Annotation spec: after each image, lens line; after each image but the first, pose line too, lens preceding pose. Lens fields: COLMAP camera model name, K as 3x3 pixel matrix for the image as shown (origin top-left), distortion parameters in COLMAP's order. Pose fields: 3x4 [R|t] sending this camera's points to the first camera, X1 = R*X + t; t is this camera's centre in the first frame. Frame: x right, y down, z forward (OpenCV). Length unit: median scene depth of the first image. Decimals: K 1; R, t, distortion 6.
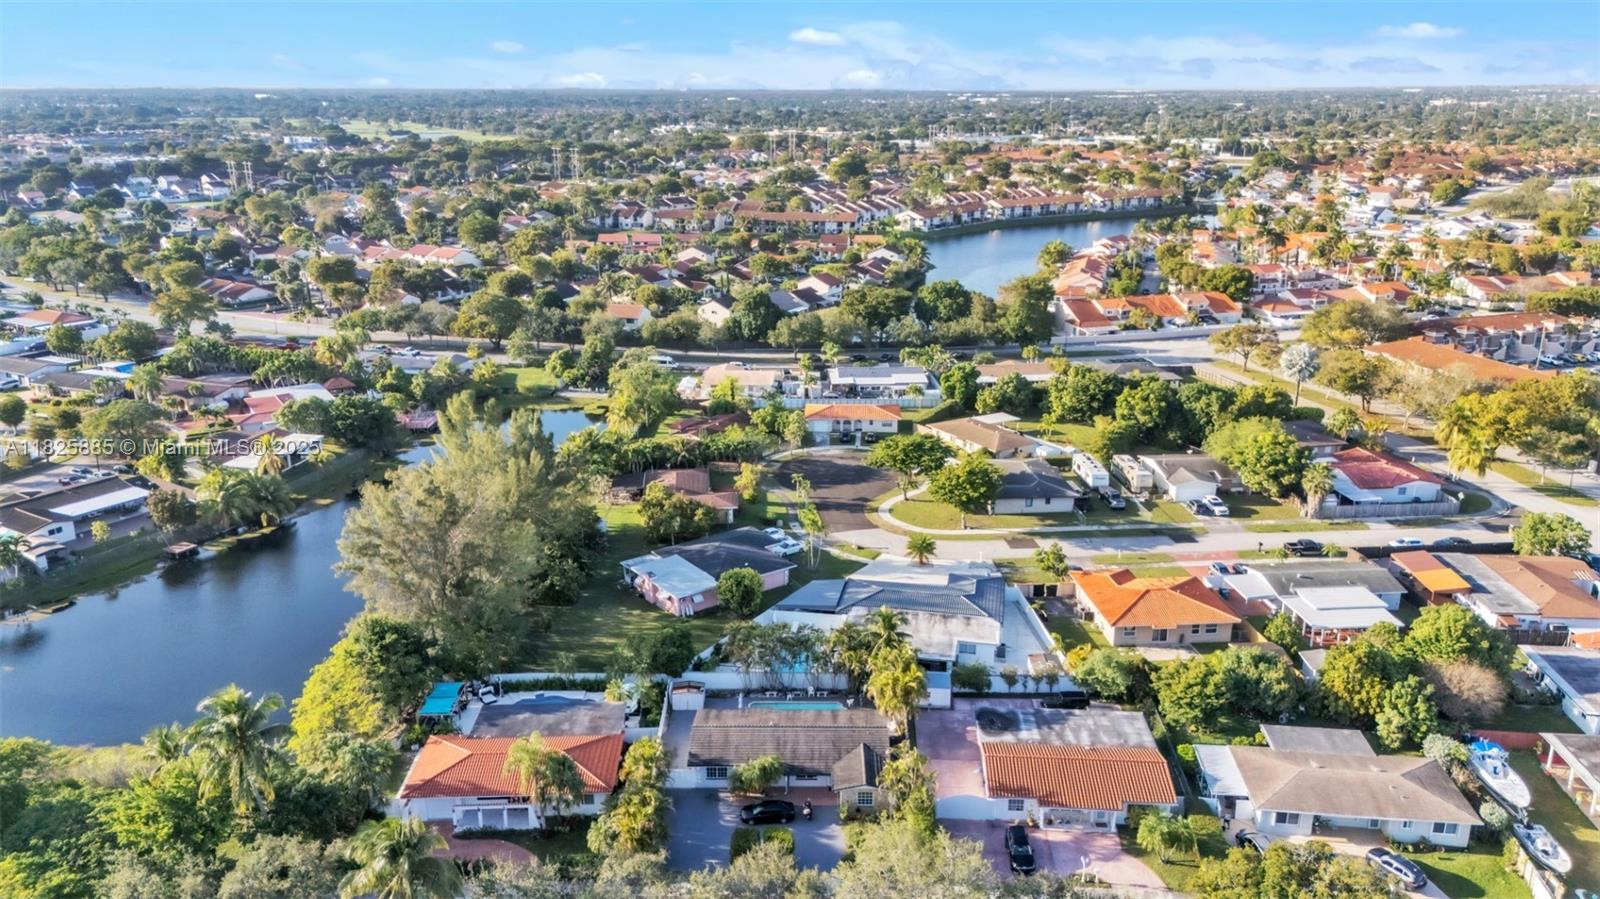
lens RADIAL K [[1249.9, 0, 801.1], [0, 1249.9, 427.8], [0, 0, 1]] dist [0.172608, -0.473267]
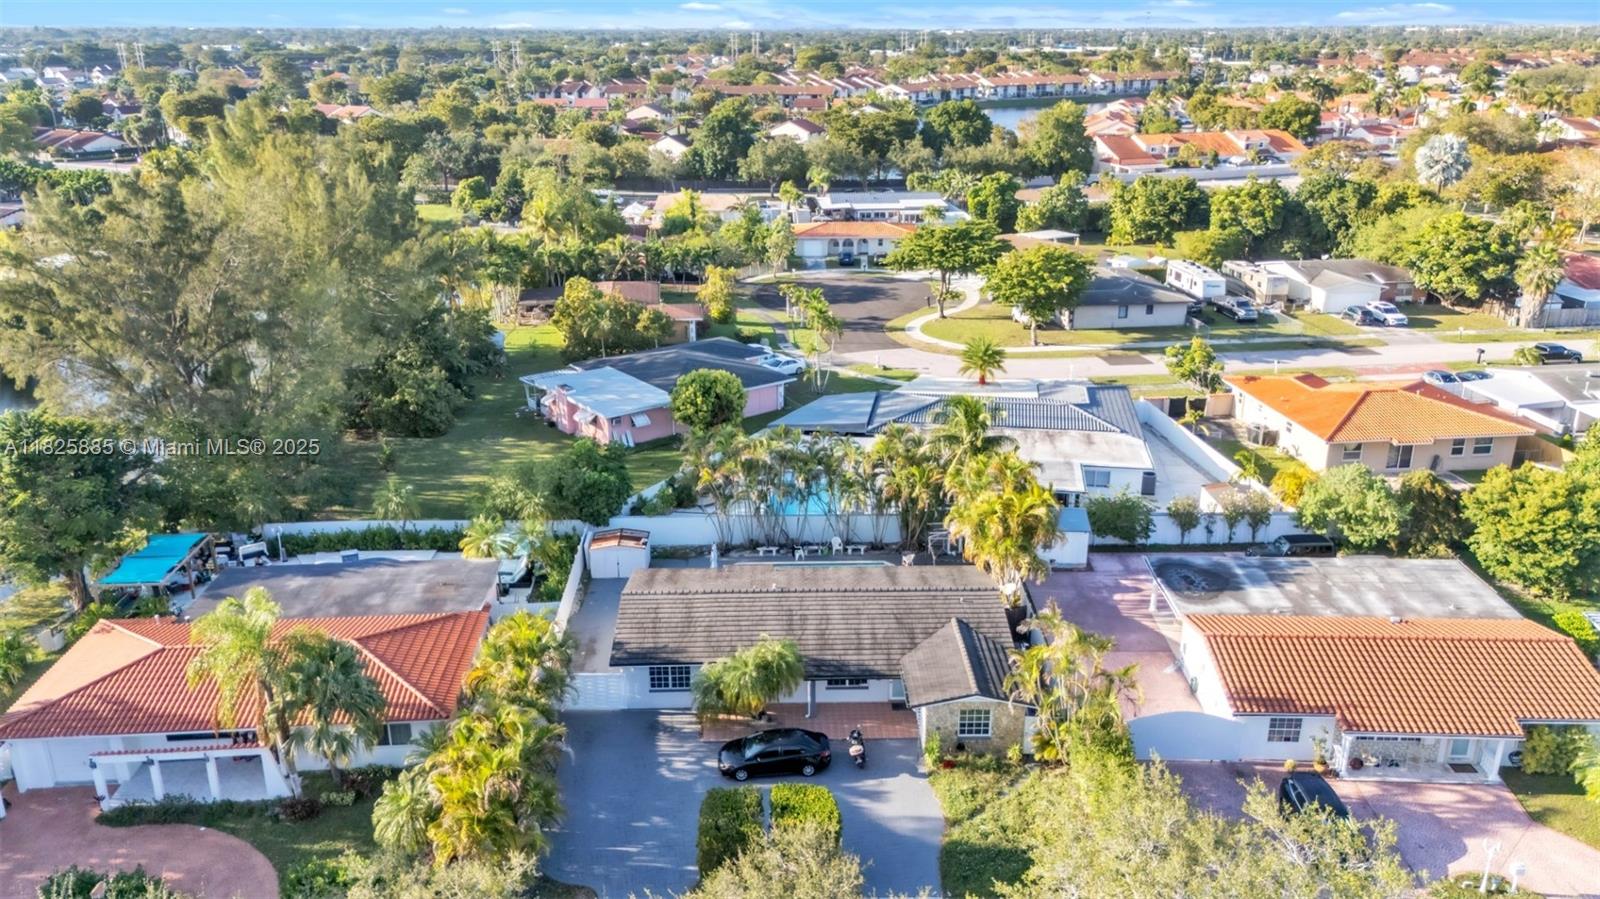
lens RADIAL K [[1191.8, 0, 800.0], [0, 1191.8, 449.5], [0, 0, 1]] dist [0.073027, -0.060864]
pose [[0.999430, -0.011262, 0.031834, -0.019870], [0.009892, 0.999031, 0.042894, 0.111278], [-0.032287, -0.042554, 0.998572, 0.362106]]
